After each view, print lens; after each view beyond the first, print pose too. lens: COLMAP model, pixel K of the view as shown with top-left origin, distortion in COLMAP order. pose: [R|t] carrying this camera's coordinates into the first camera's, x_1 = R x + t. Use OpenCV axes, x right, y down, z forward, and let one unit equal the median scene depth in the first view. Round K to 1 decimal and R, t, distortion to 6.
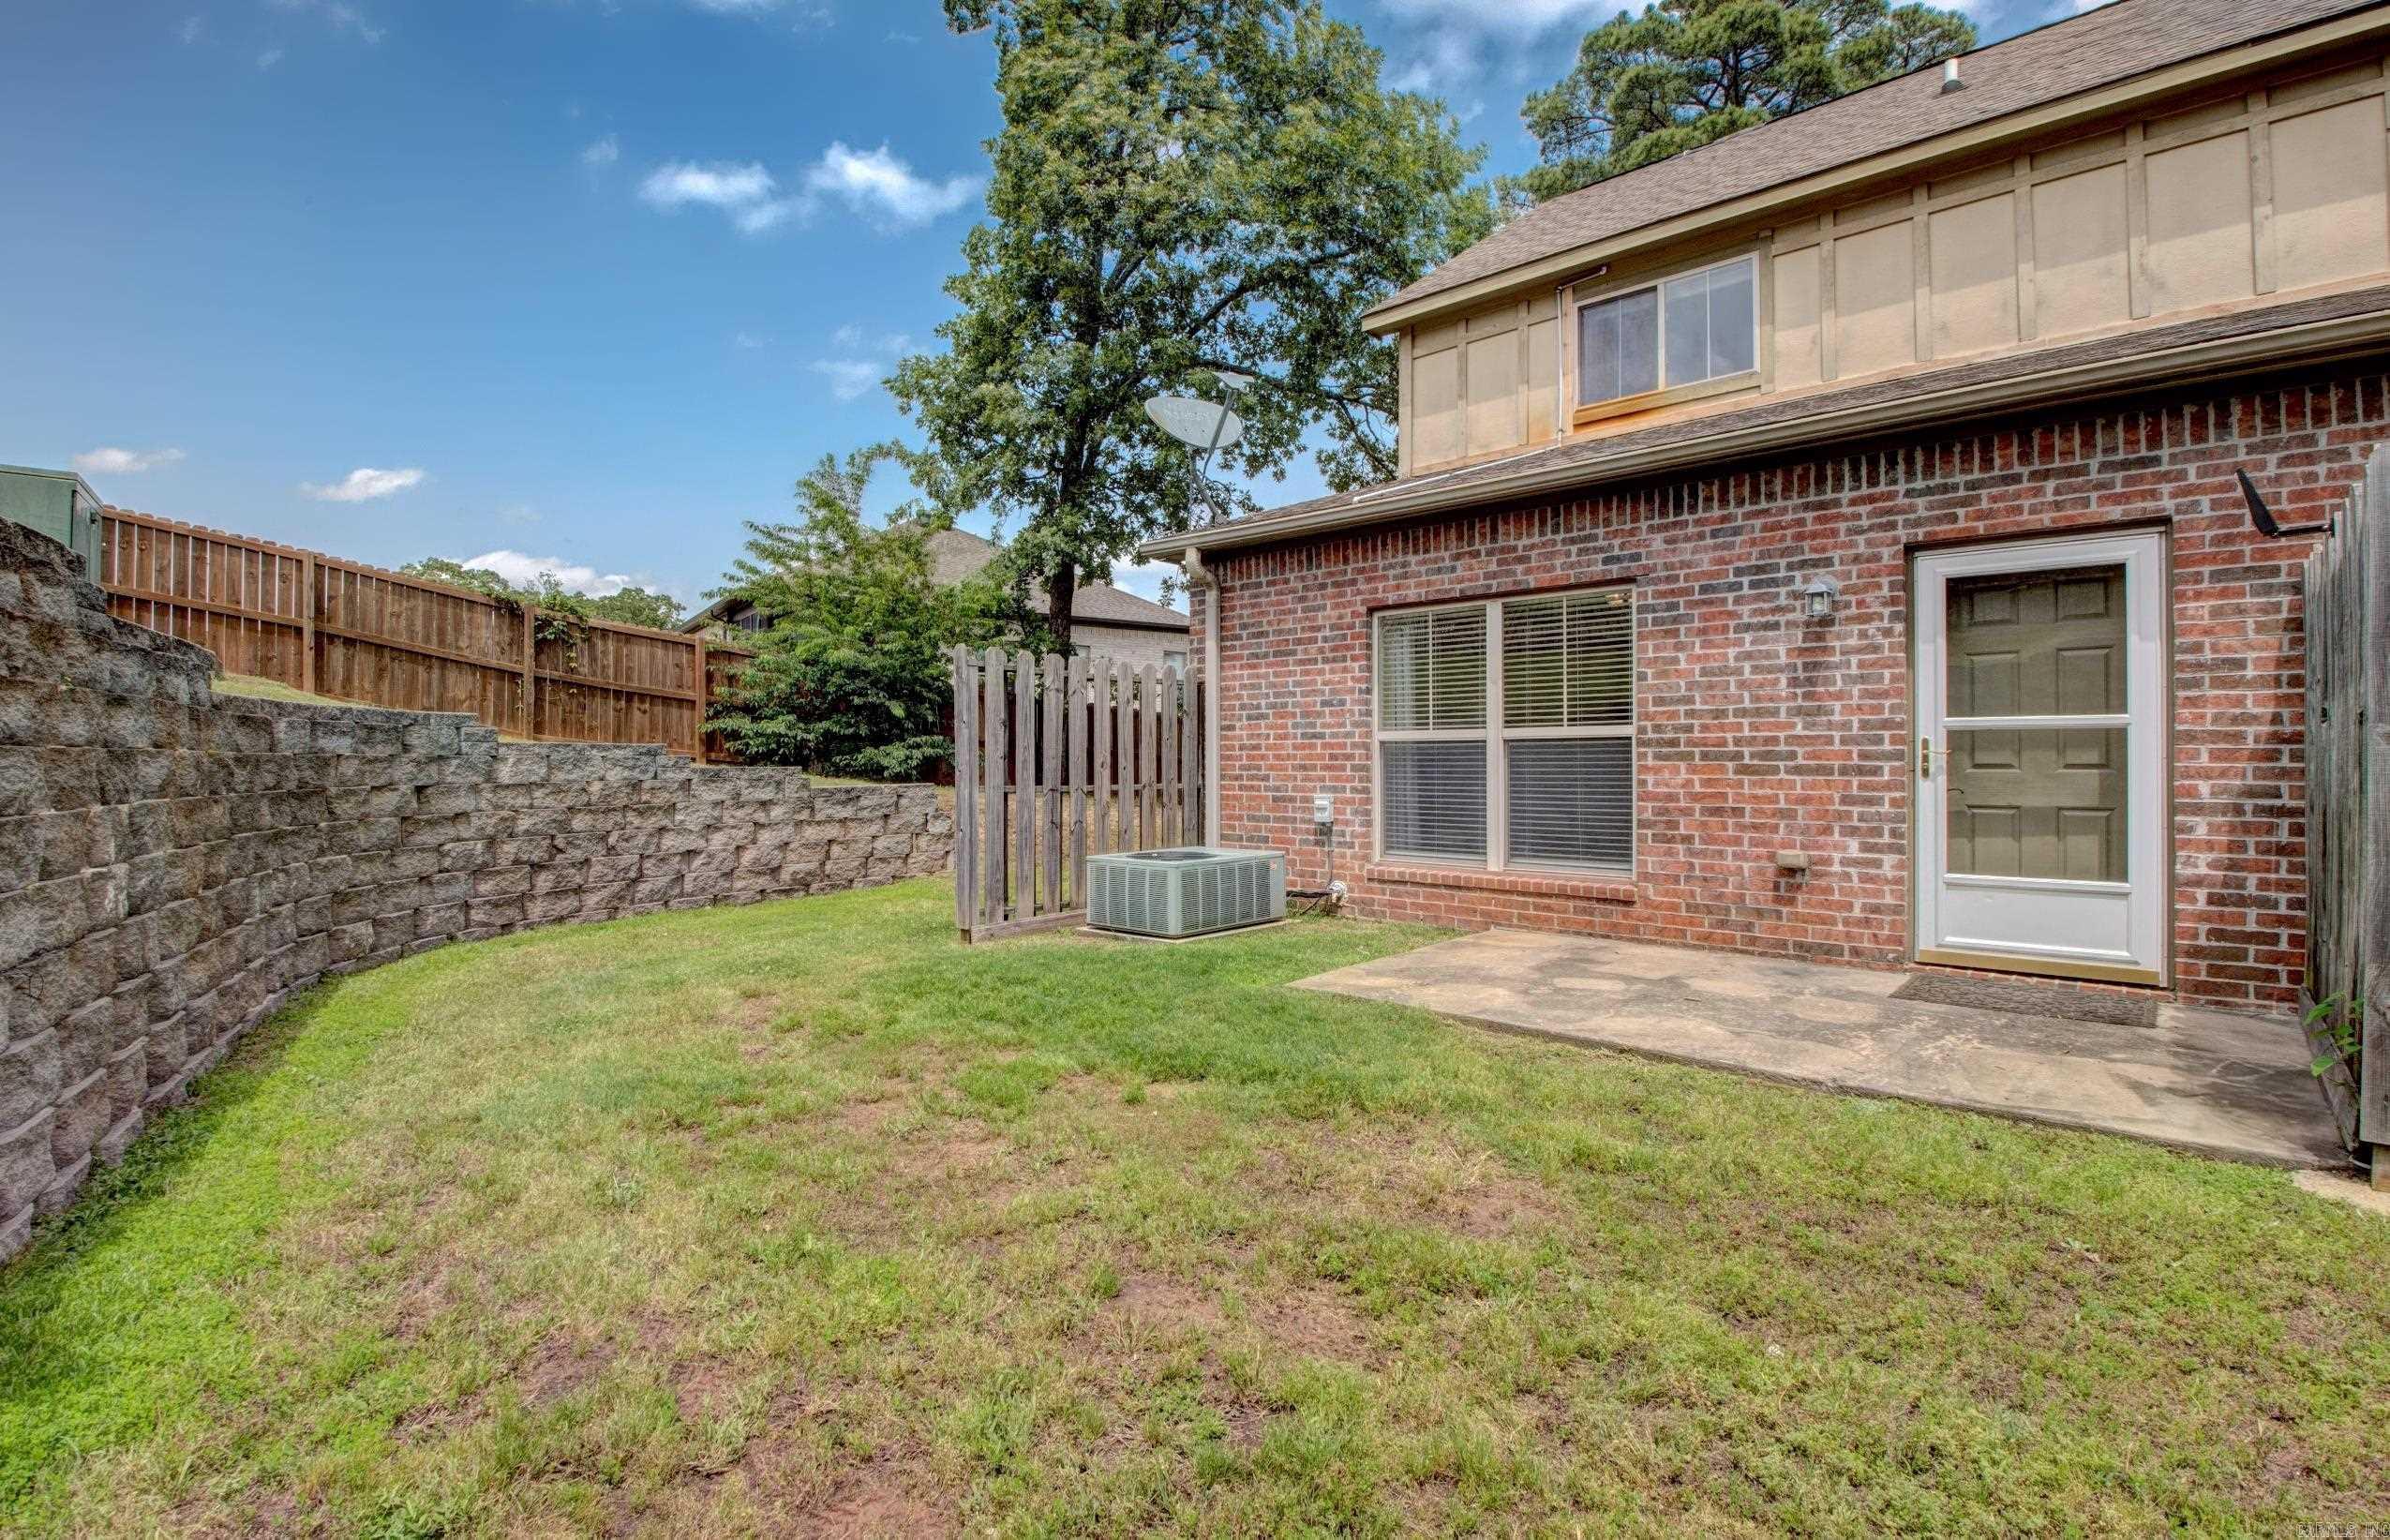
lens RADIAL K [[1113.7, 0, 1195.5], [0, 1113.7, 761.3], [0, 0, 1]] dist [-0.014744, -0.003896]
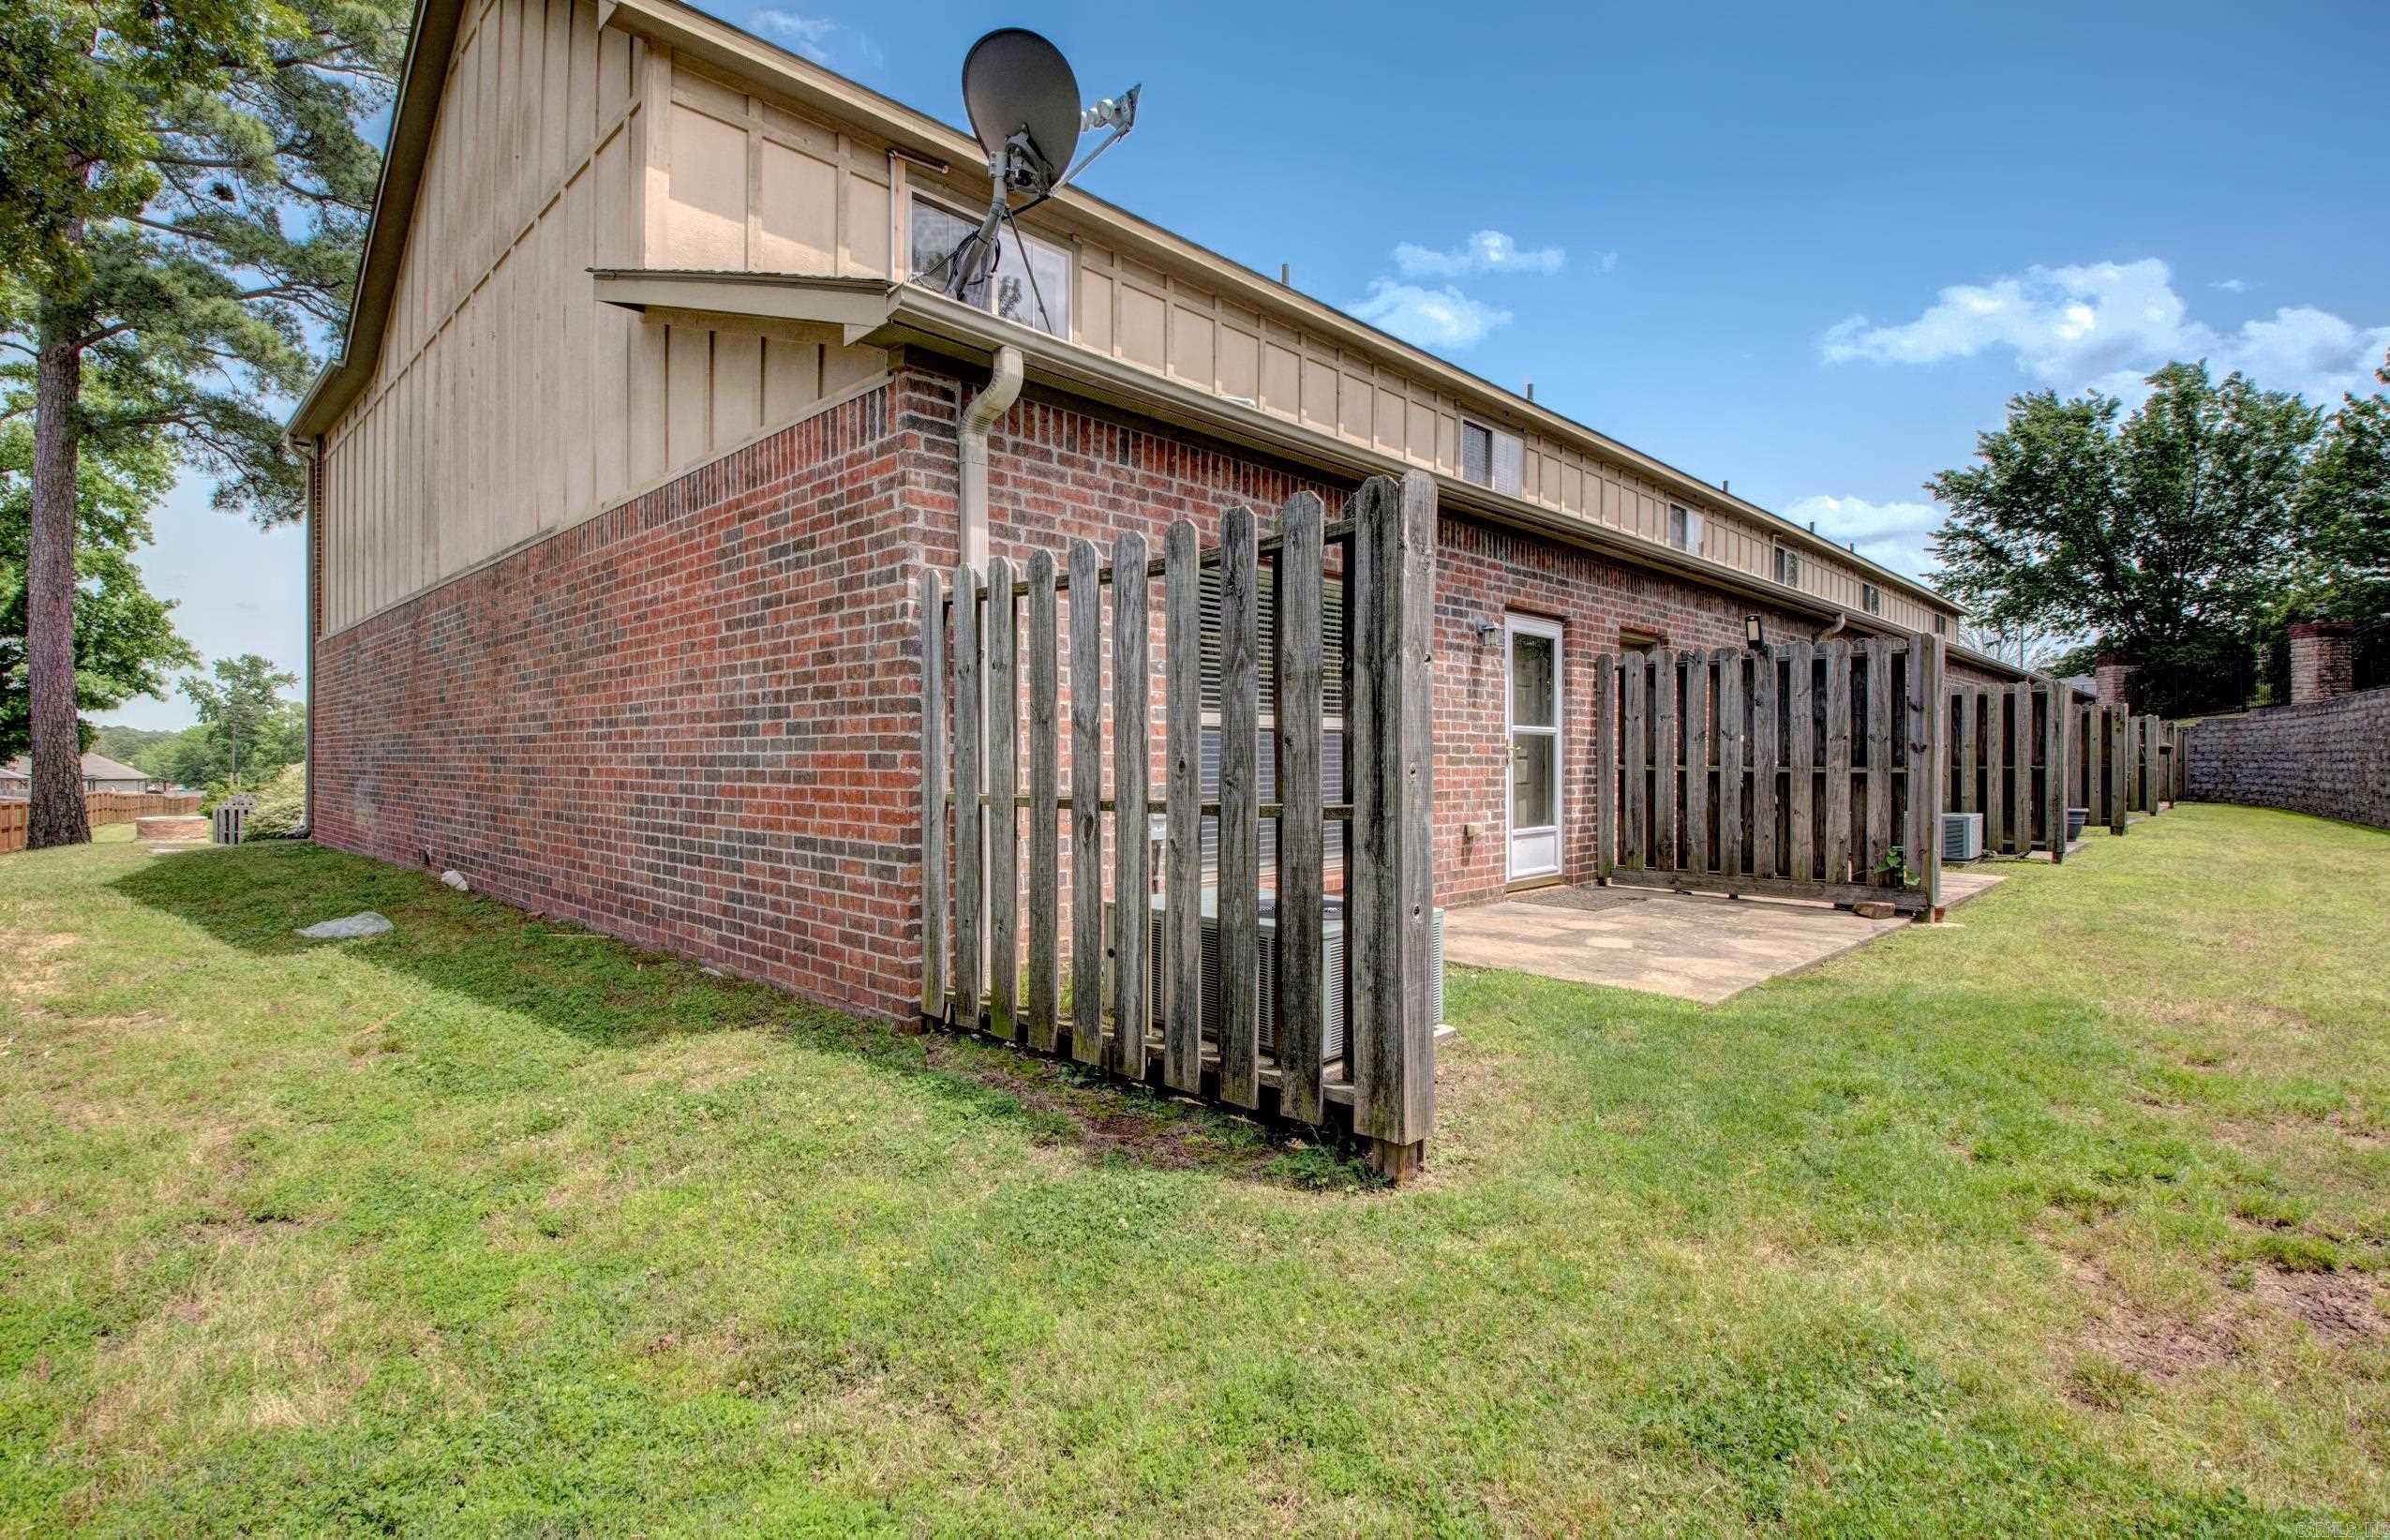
lens RADIAL K [[1113.7, 0, 1198.5], [0, 1113.7, 759.9], [0, 0, 1]] dist [-0.014744, -0.003896]
pose [[0.010702, -0.002741, 0.999939, -0.447979], [-0.001090, 0.999996, 0.002752, 0.001971], [-0.999942, -0.001119, 0.010699, 0.760911]]
